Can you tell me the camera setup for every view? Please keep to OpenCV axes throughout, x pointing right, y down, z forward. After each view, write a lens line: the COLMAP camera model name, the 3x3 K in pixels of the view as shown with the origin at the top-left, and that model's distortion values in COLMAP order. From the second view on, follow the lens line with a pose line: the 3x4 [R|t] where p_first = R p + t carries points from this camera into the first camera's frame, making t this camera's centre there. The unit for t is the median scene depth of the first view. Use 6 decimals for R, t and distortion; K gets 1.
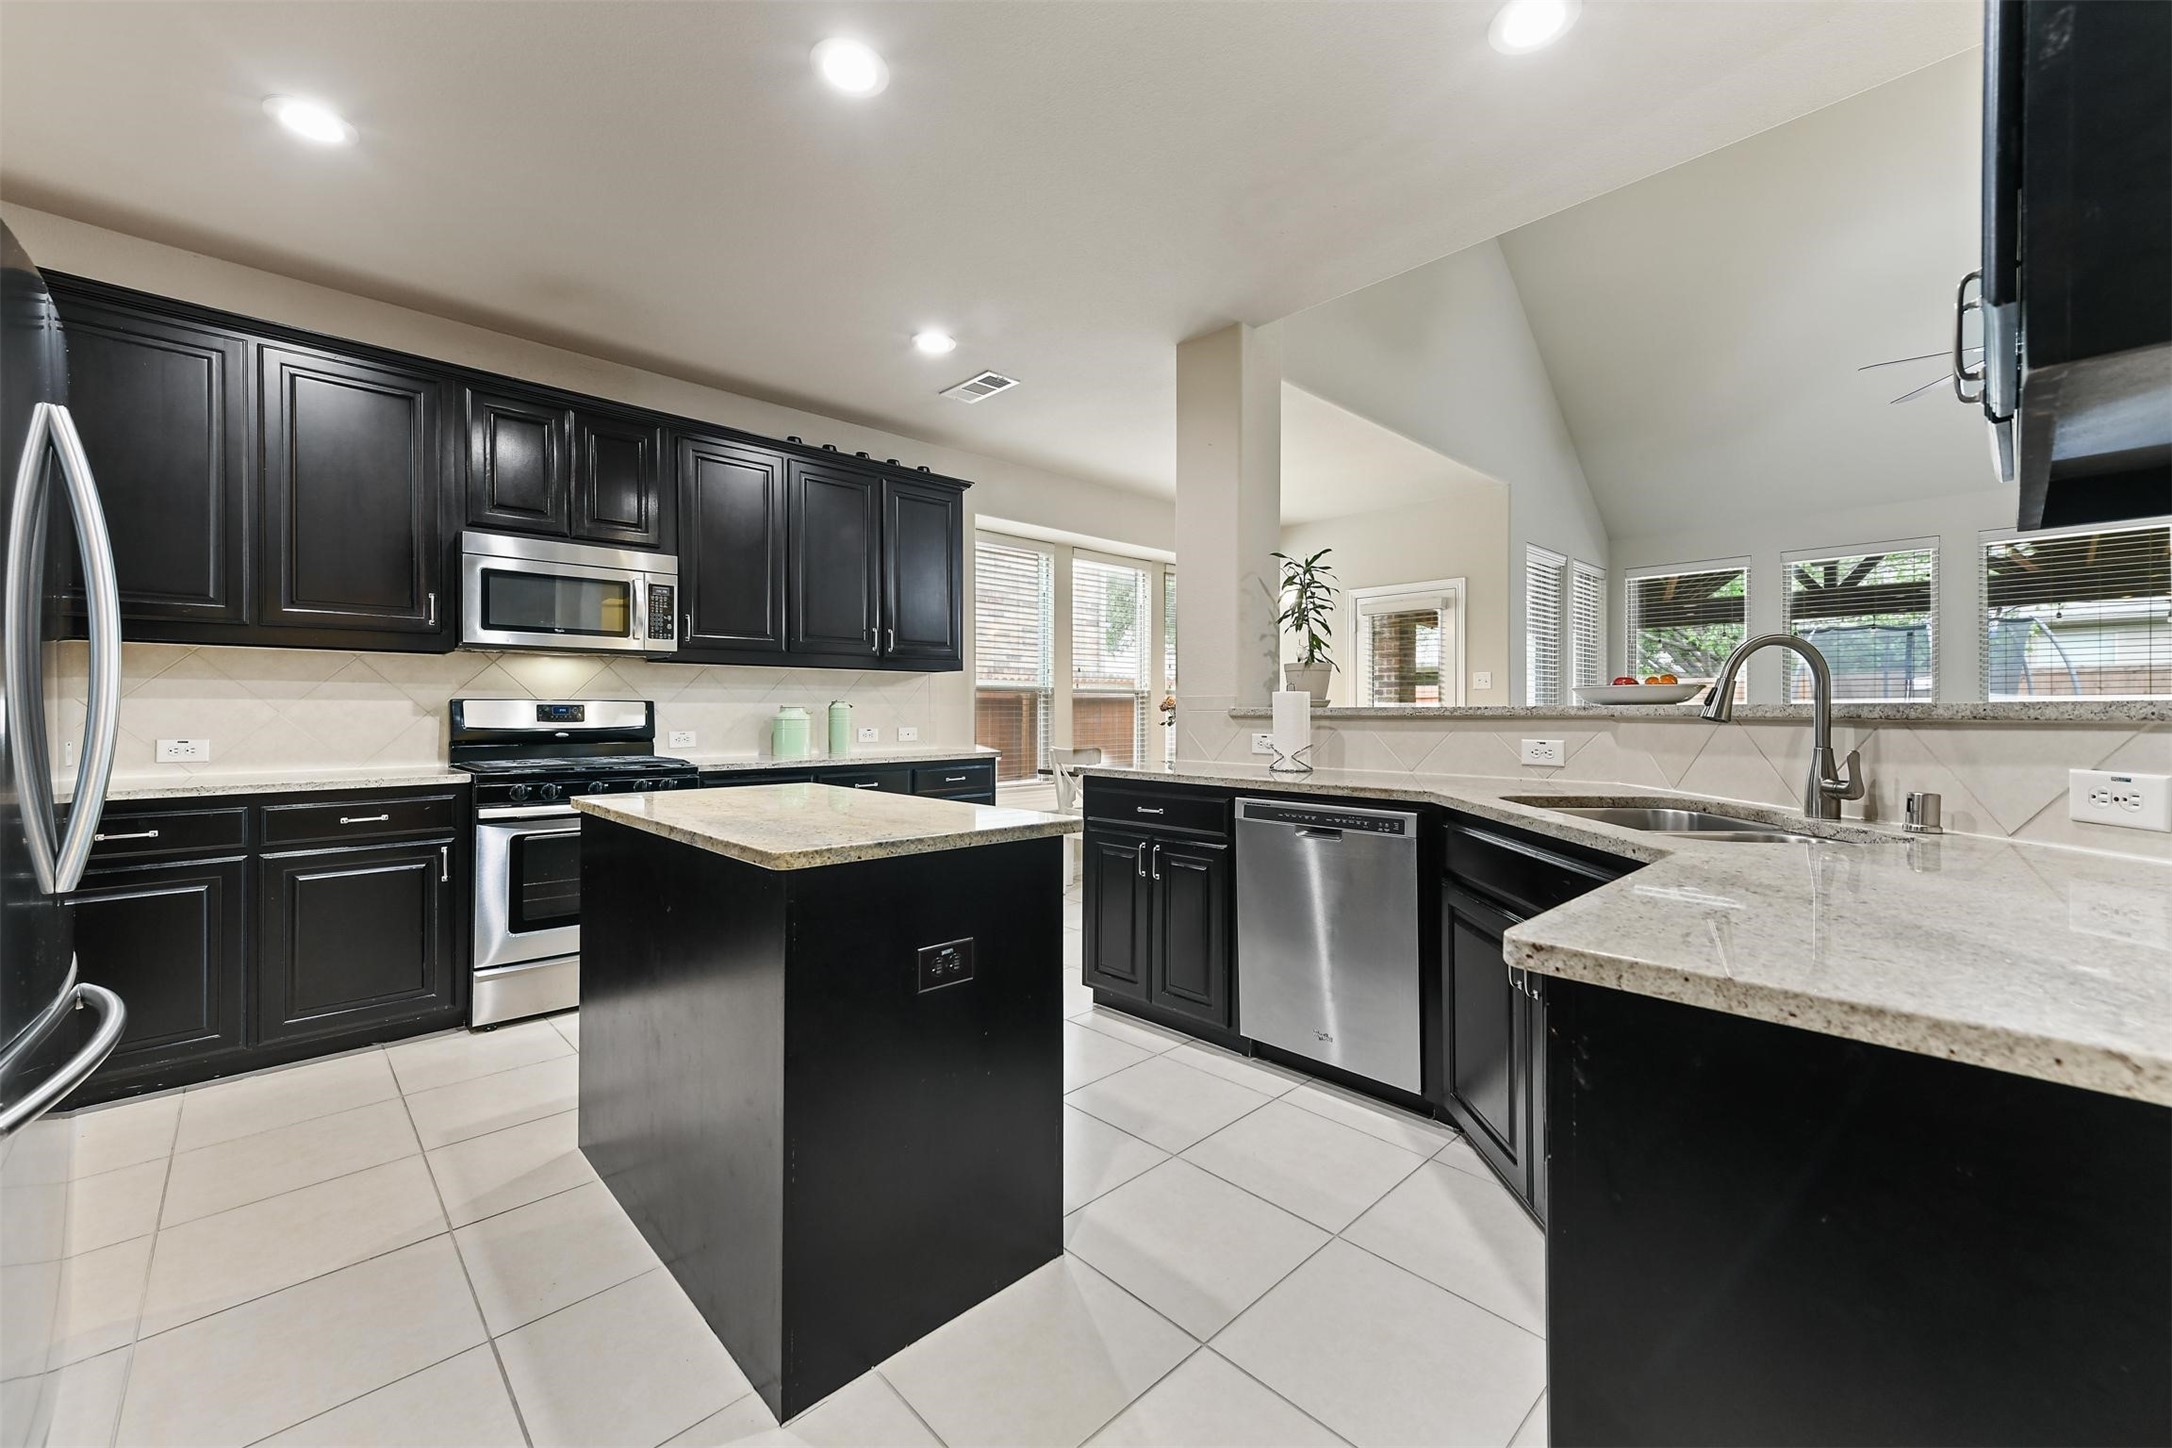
lens RADIAL K [[850.7, 0, 1089.4], [0, 850.7, 728.3], [0, 0, 1]] dist [0.015283, 0.000360]
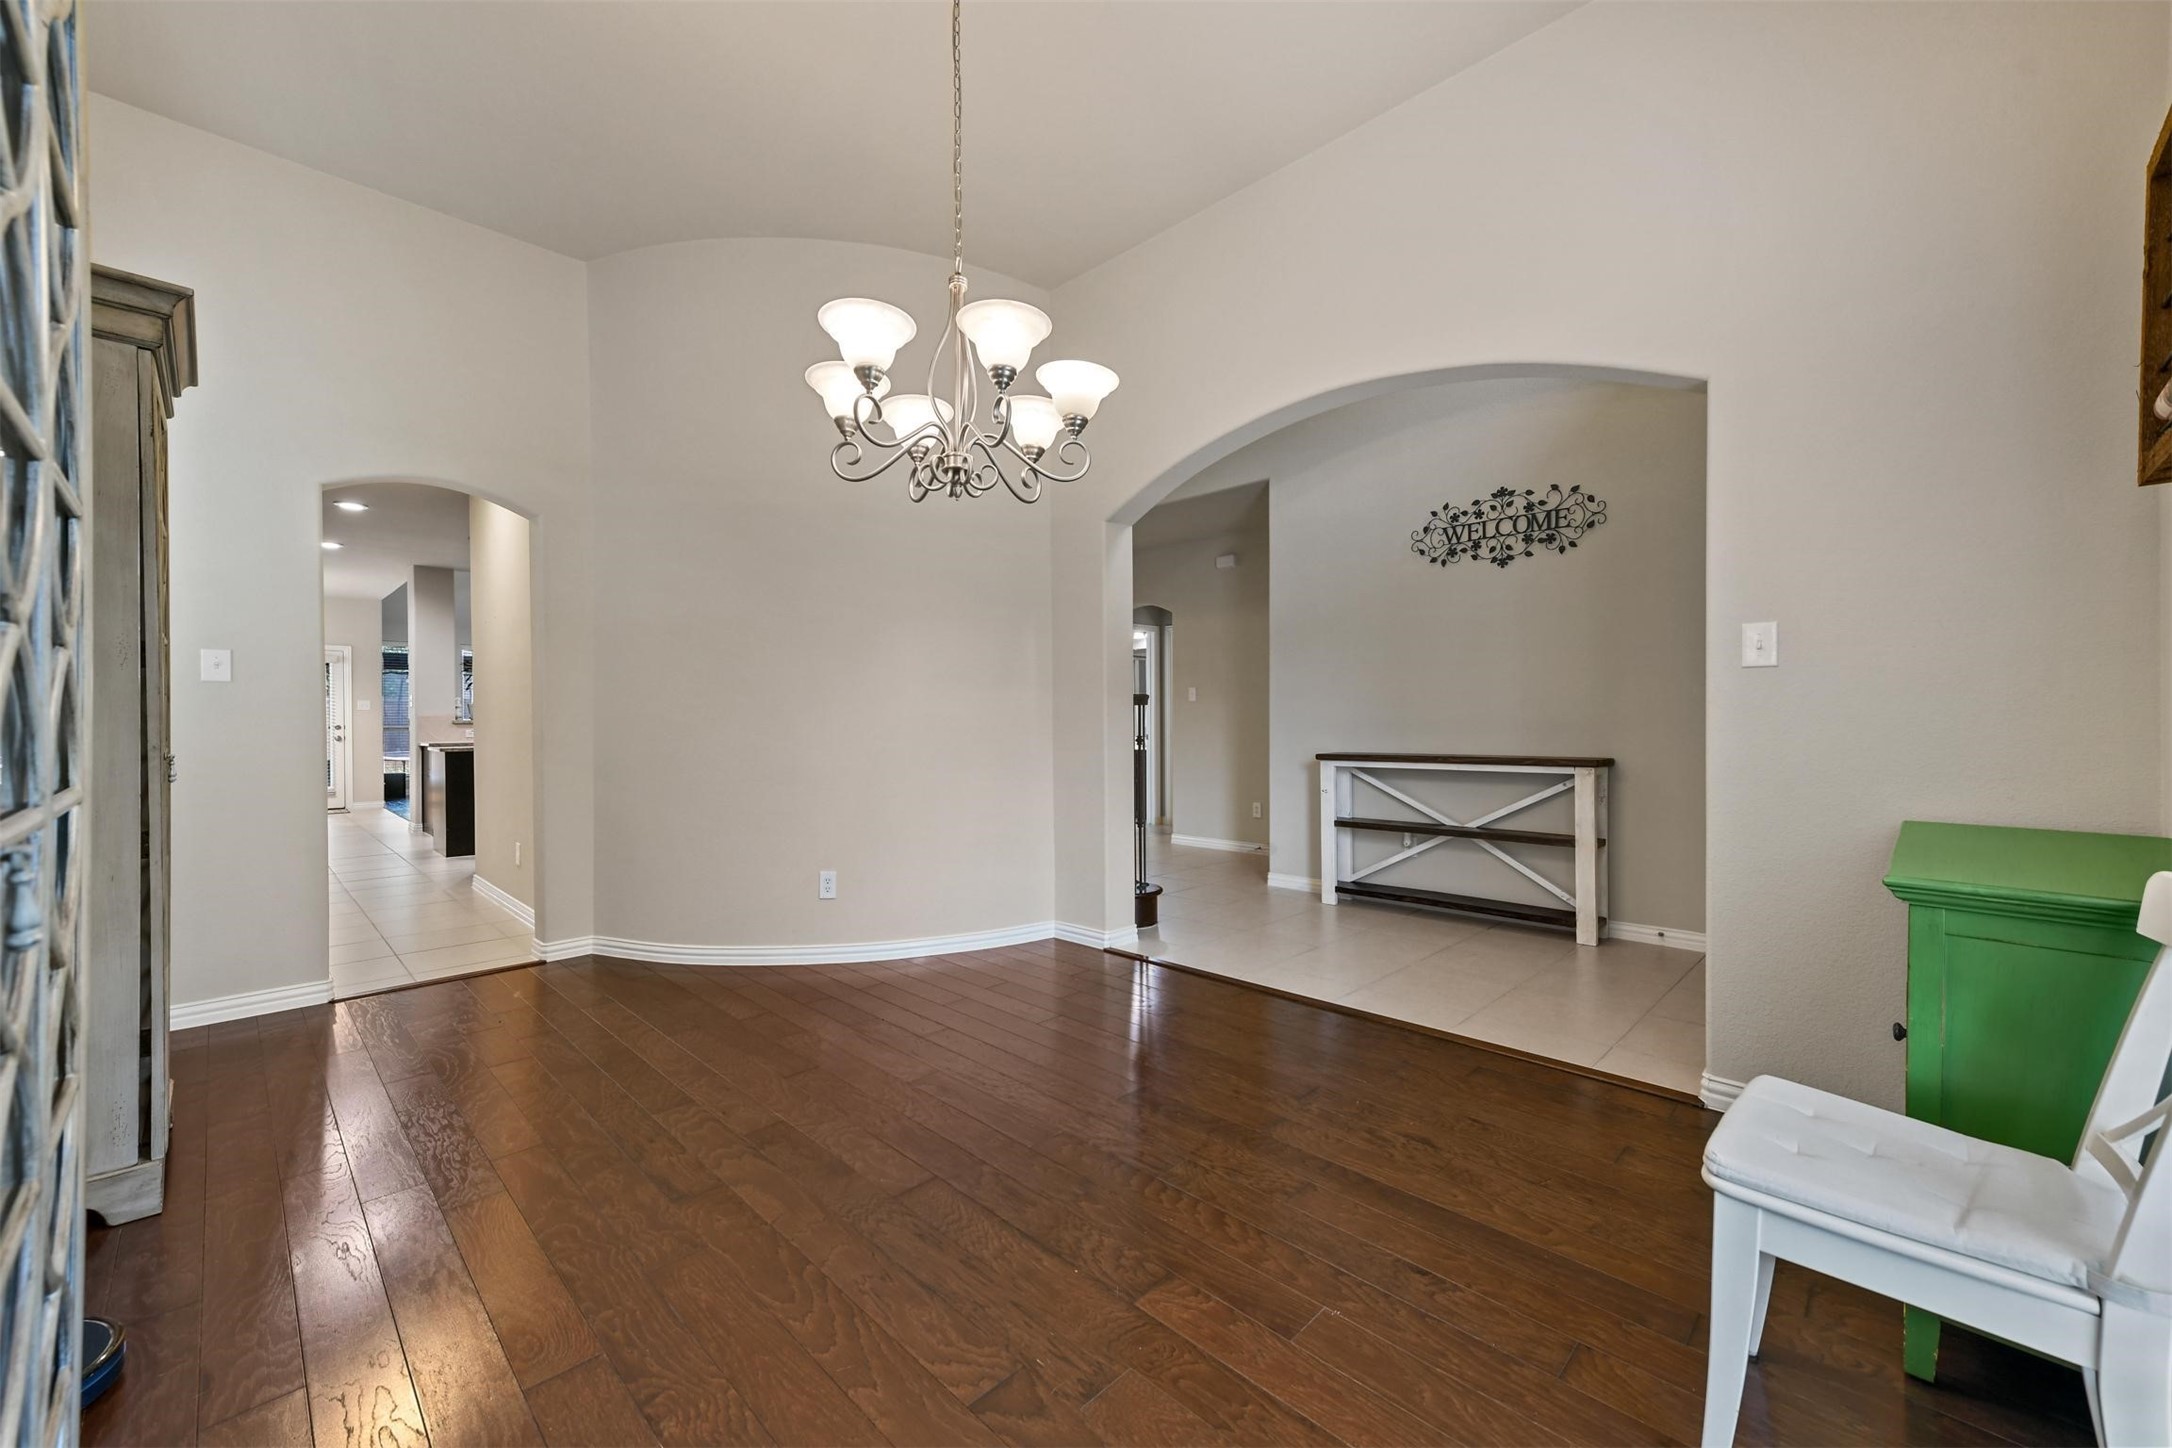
lens RADIAL K [[850.7, 0, 1089.4], [0, 850.7, 728.3], [0, 0, 1]] dist [0.015283, 0.000360]
pose [[-0.027665, -0.008485, 0.999581, -2.465678], [0.027504, 0.999579, 0.009246, 0.030084], [-0.999239, 0.027748, -0.027420, -0.822818]]
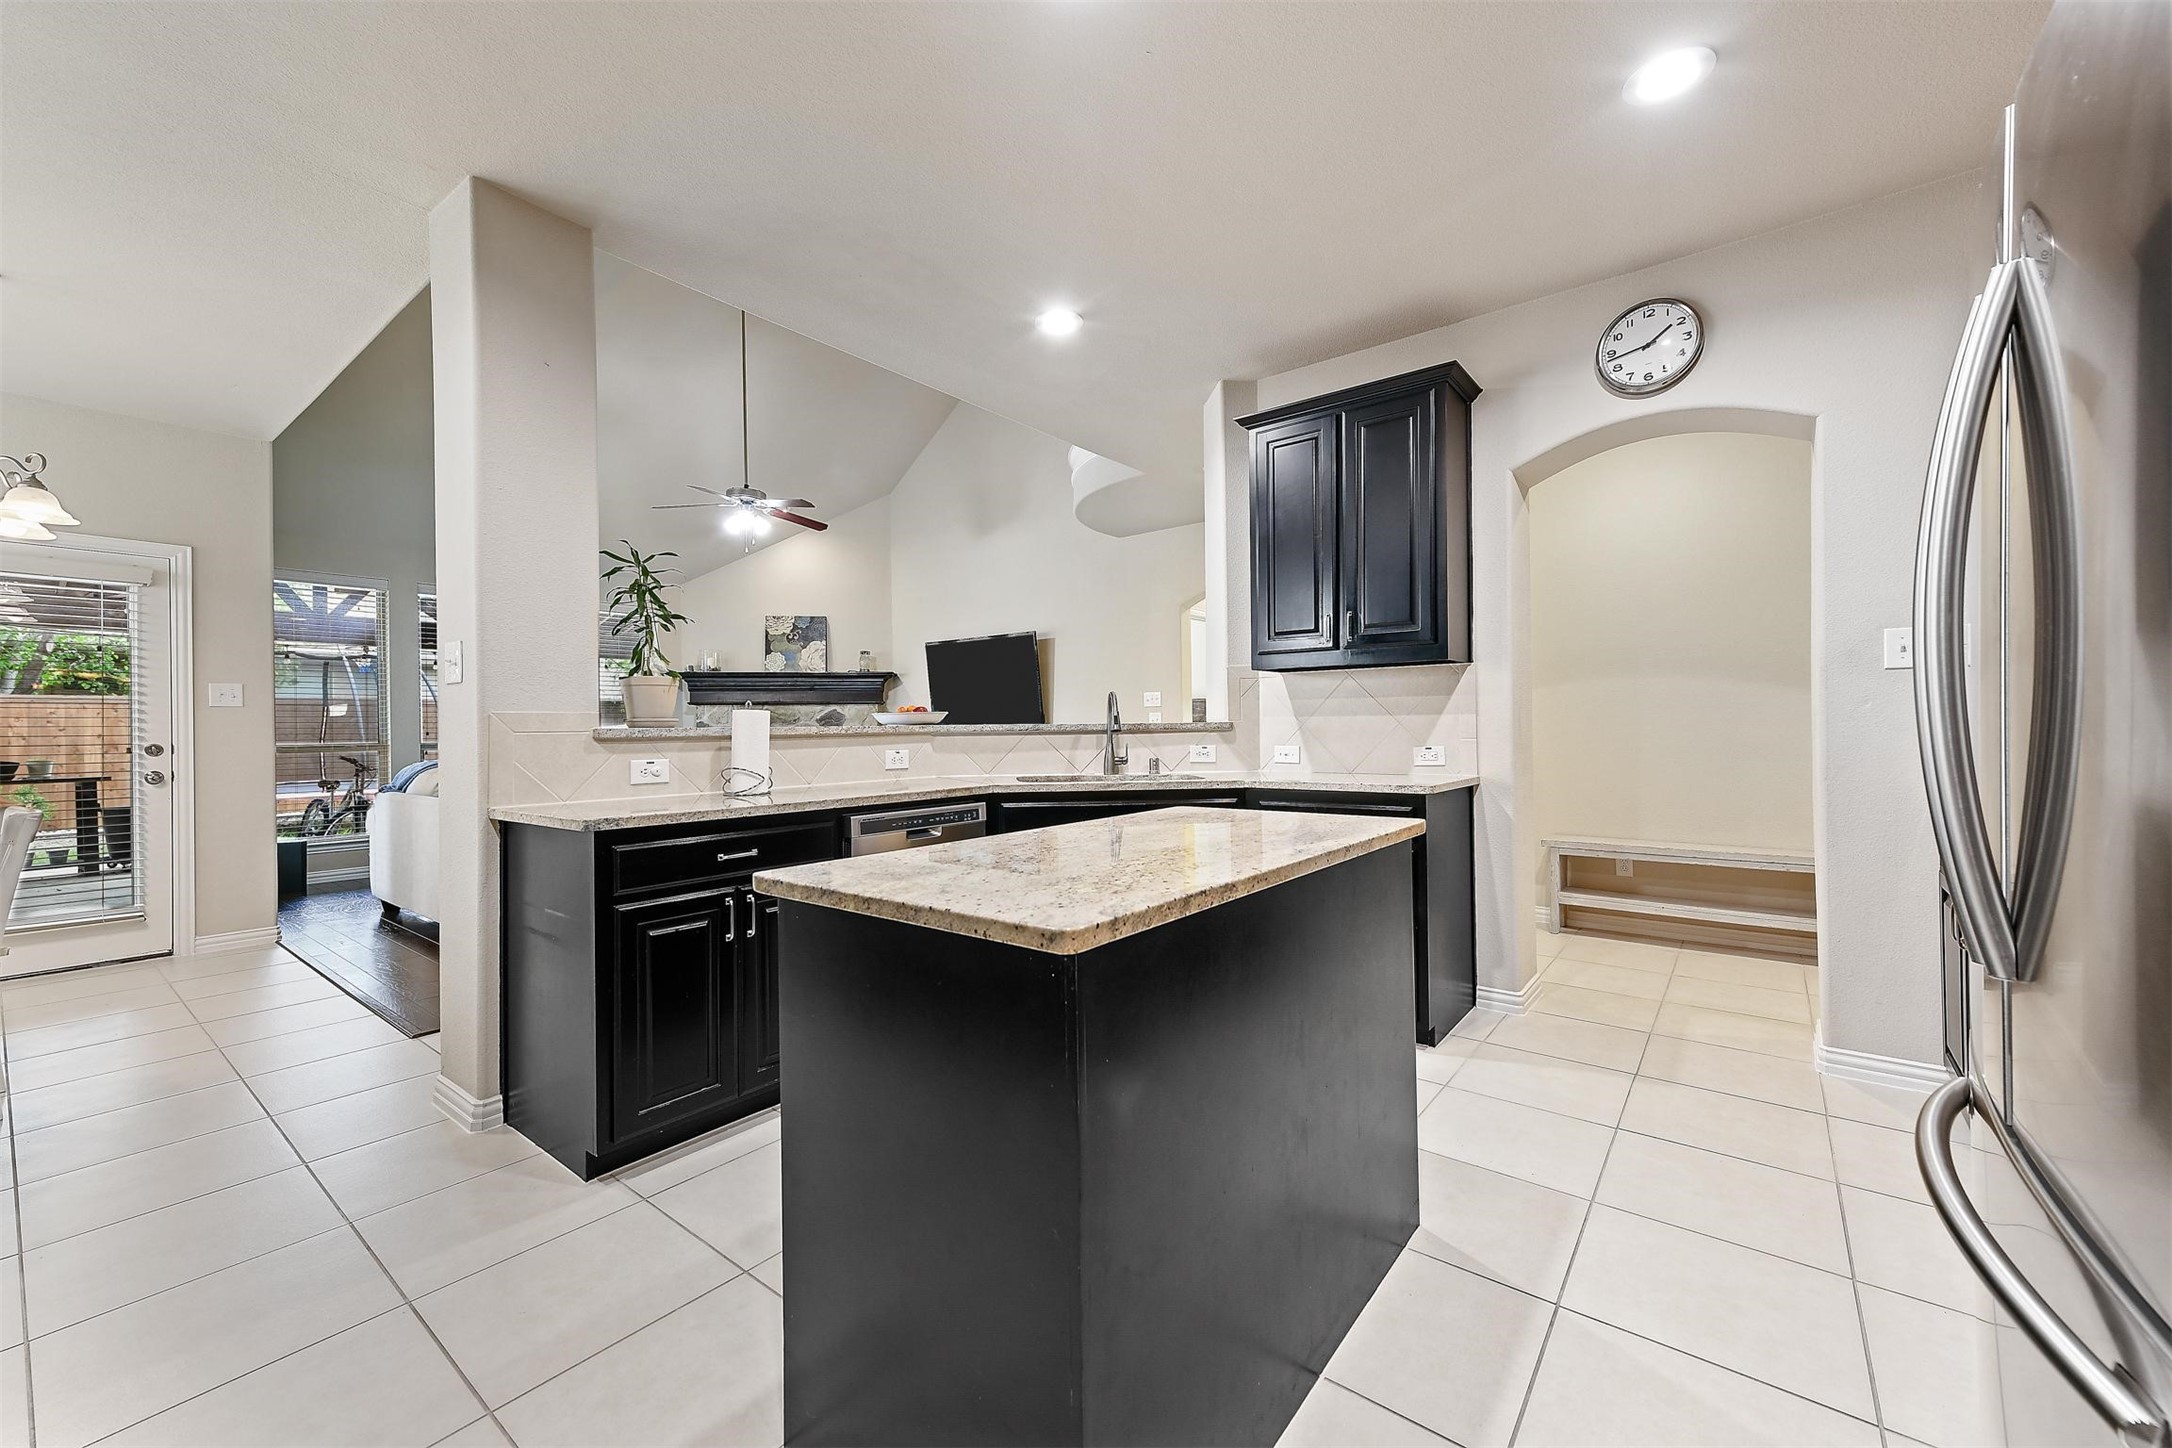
lens RADIAL K [[850.7, 0, 1089.4], [0, 850.7, 728.3], [0, 0, 1]] dist [0.015283, 0.000360]
pose [[-0.143752, 0.001695, 0.989612, -0.670291], [0.030870, 0.999520, 0.002772, -0.012616], [-0.989132, 0.030948, -0.143736, 0.683826]]
